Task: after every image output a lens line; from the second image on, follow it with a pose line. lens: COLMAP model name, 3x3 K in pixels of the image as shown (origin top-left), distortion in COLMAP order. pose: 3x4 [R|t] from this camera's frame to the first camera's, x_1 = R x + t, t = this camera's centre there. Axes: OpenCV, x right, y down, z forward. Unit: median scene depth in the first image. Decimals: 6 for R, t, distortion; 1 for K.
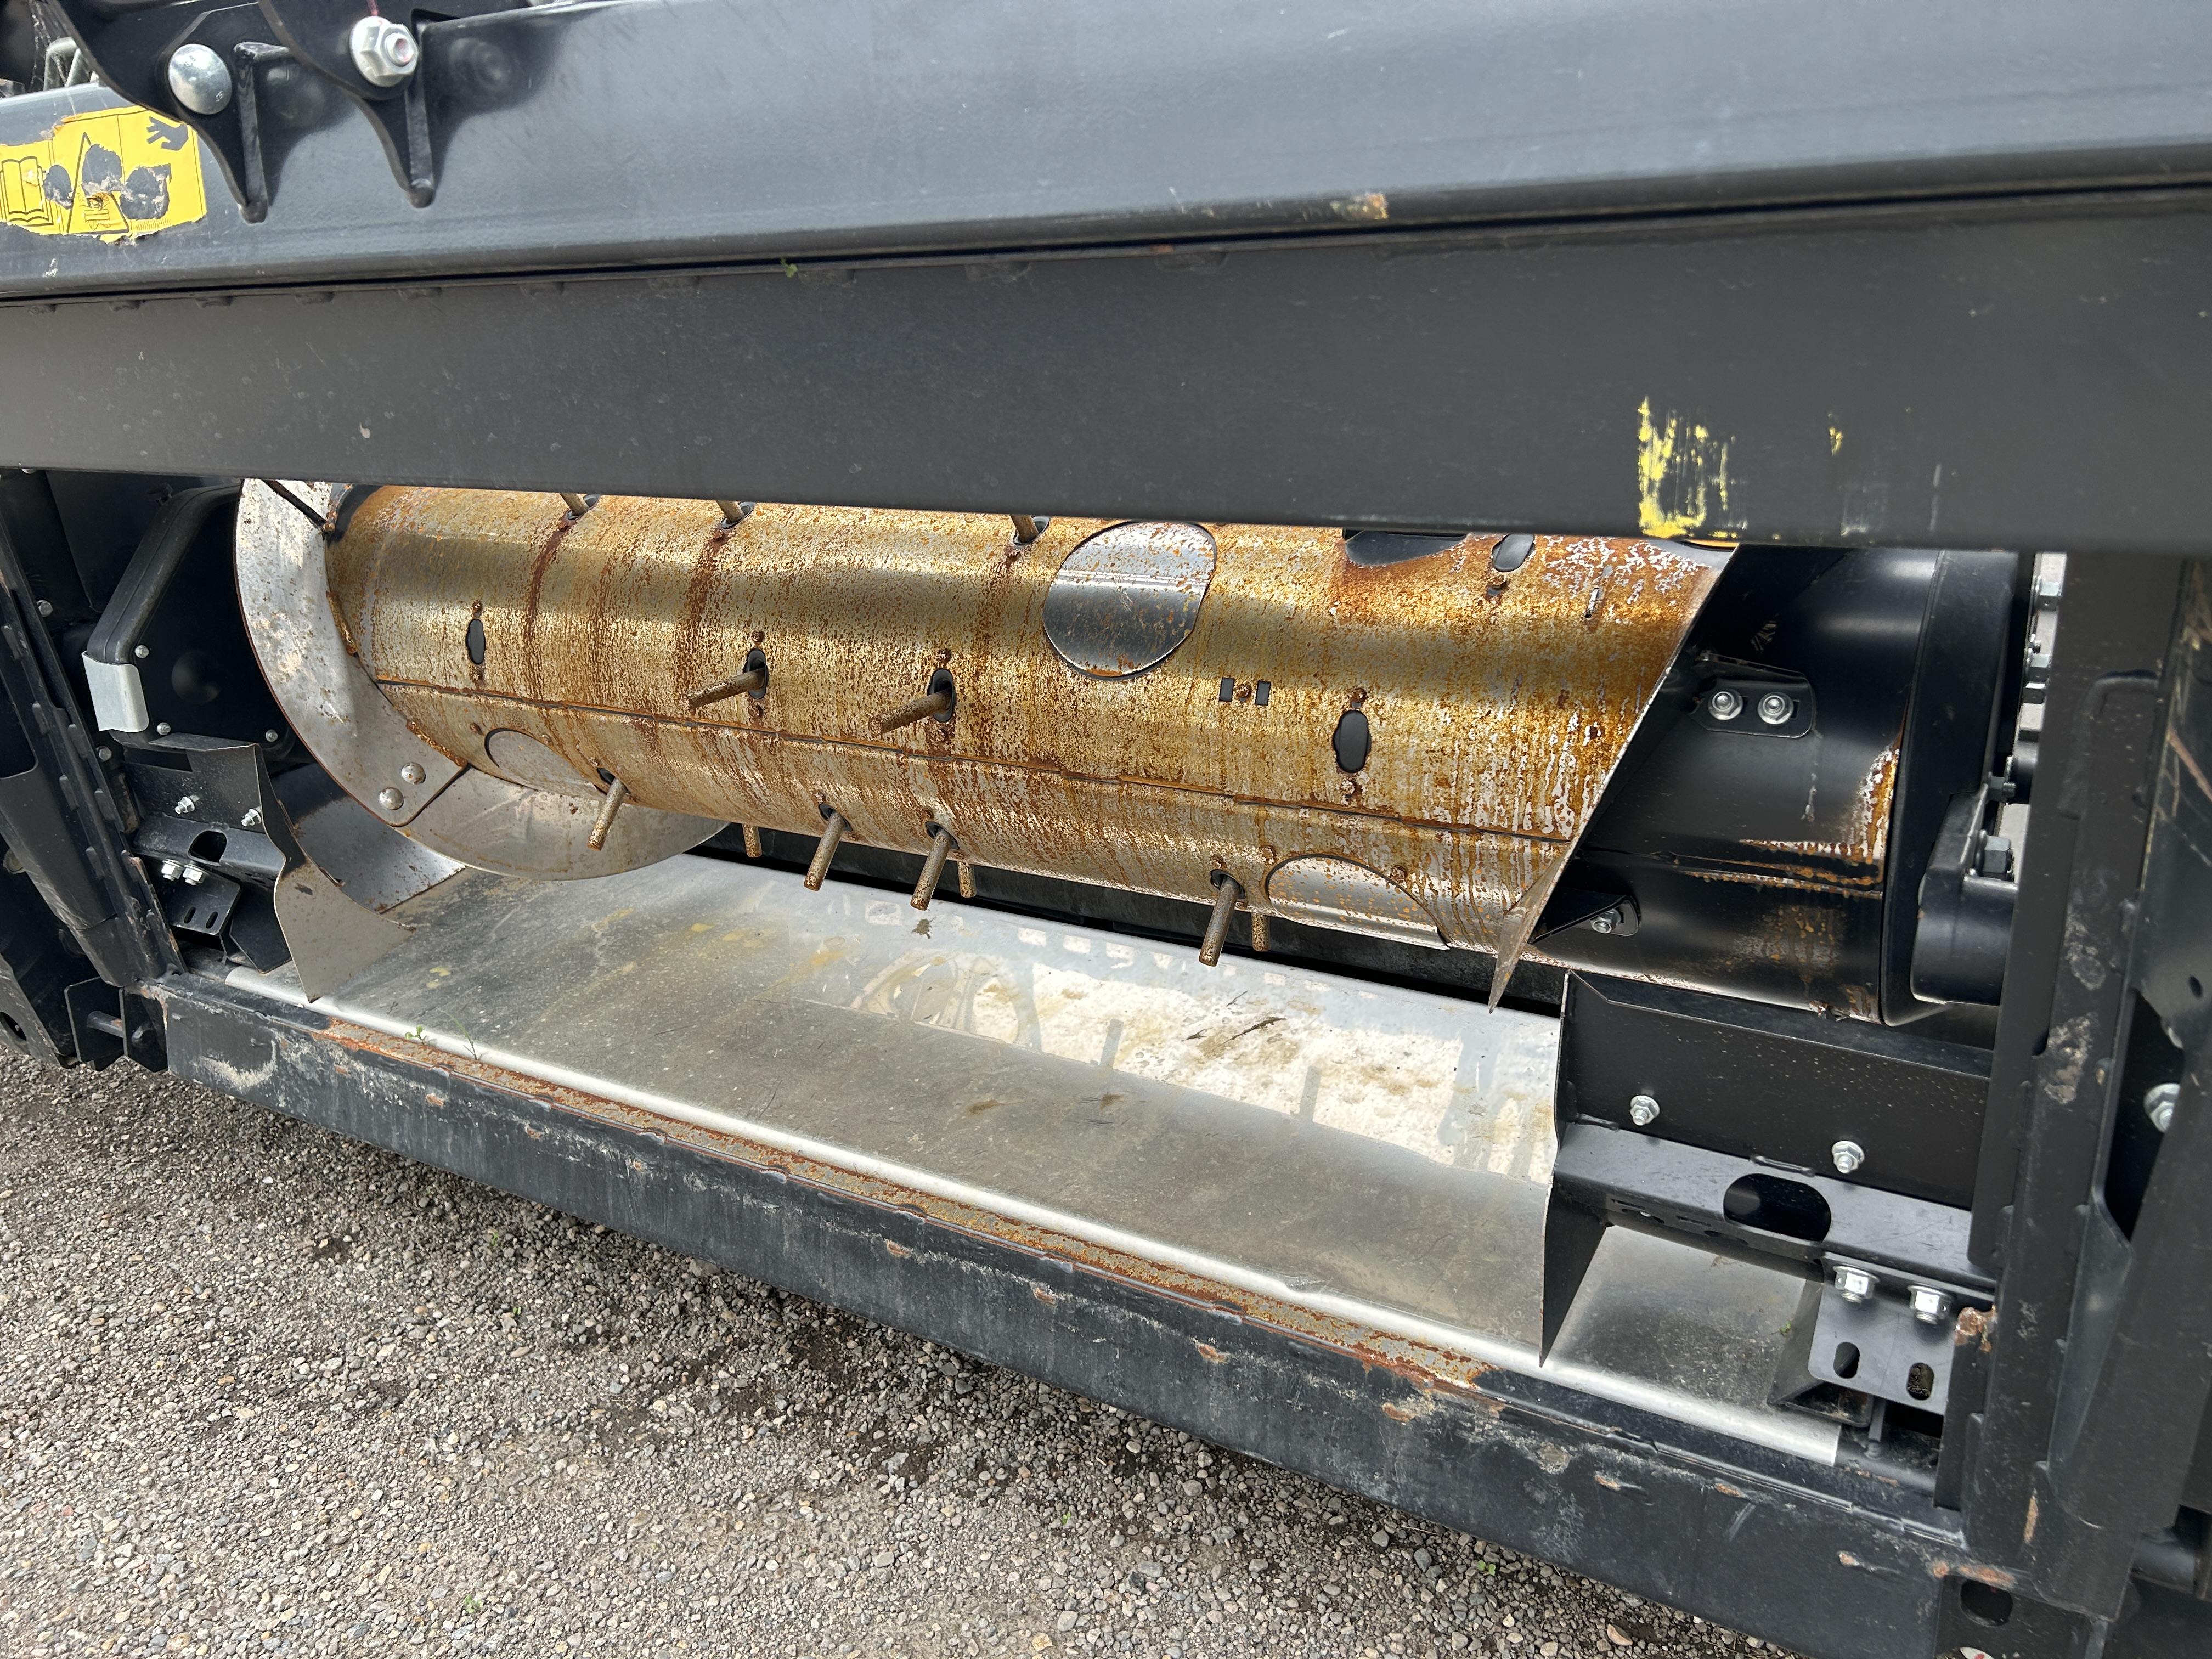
lens RADIAL K [[1672.4, 0, 1106.0], [0, 1672.4, 829.5], [0, 0, 1]] dist [-0.002493, -0.001592]
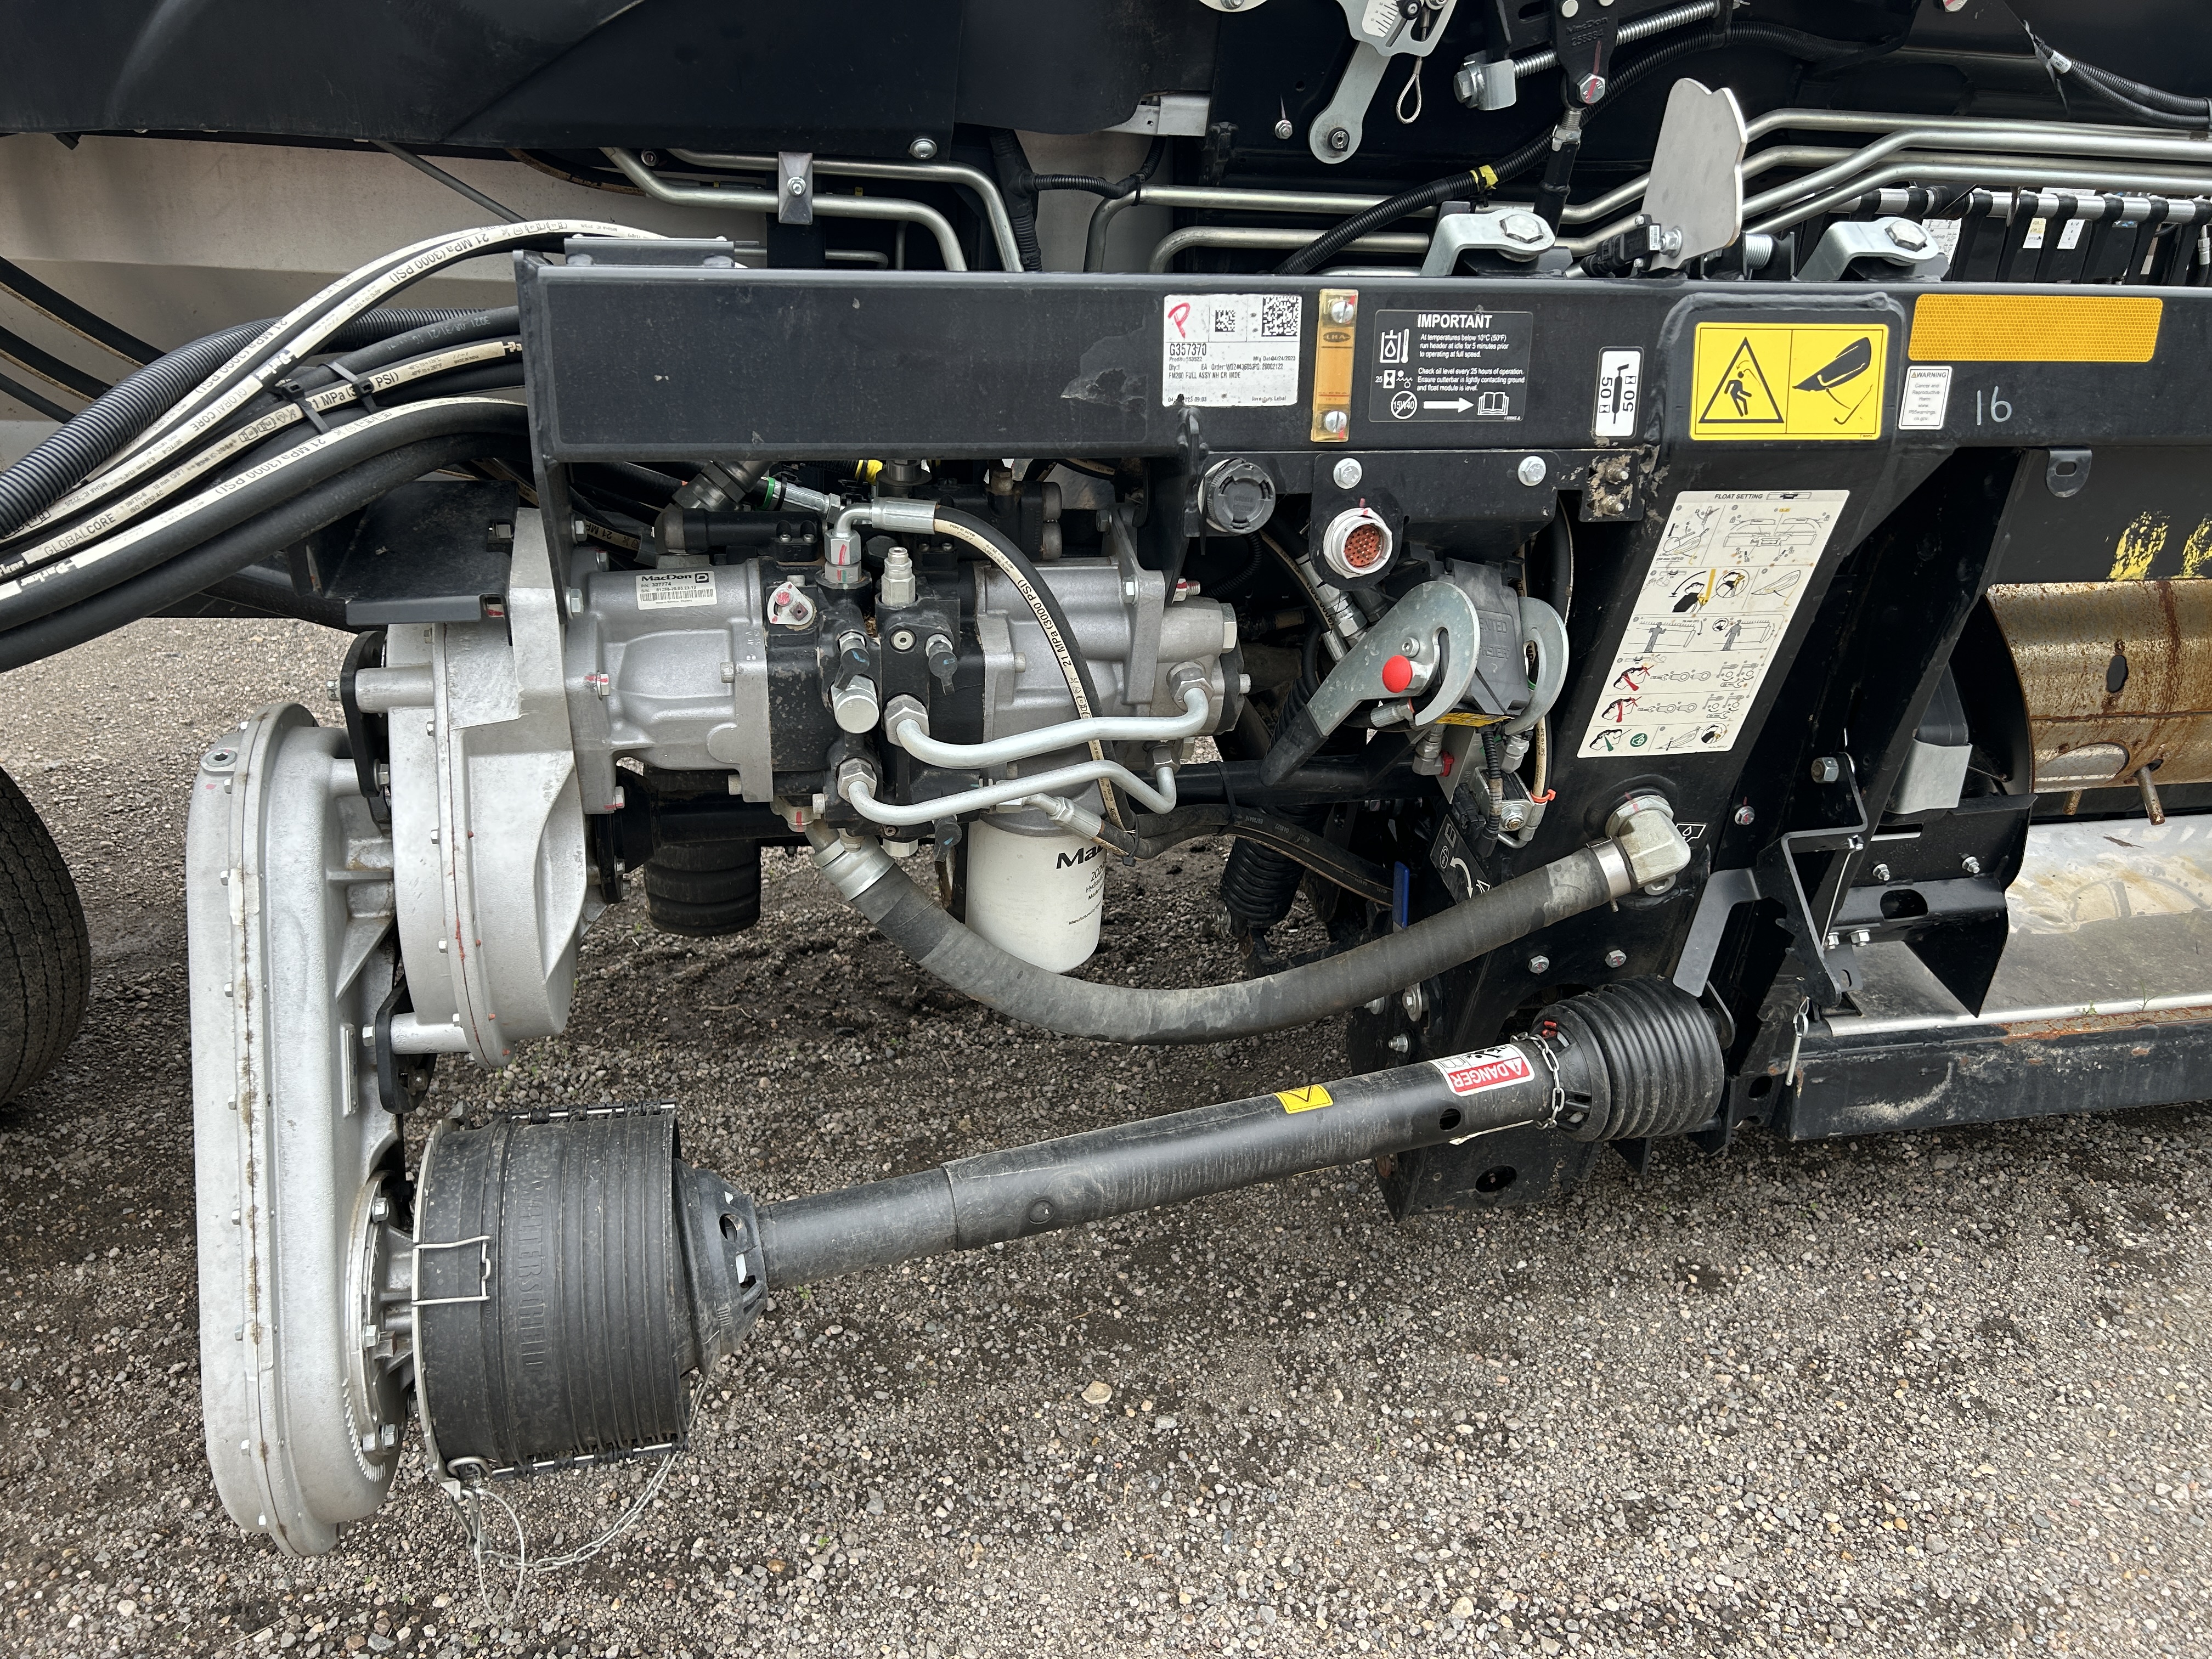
lens RADIAL K [[1672.4, 0, 1106.0], [0, 1672.4, 829.5], [0, 0, 1]] dist [-0.002493, -0.001592]
pose [[0.727414, -0.198042, 0.656999, -1.593435], [0.153732, 0.980143, 0.125241, -0.246306], [-0.668756, 0.009900, 0.743416, 0.553780]]
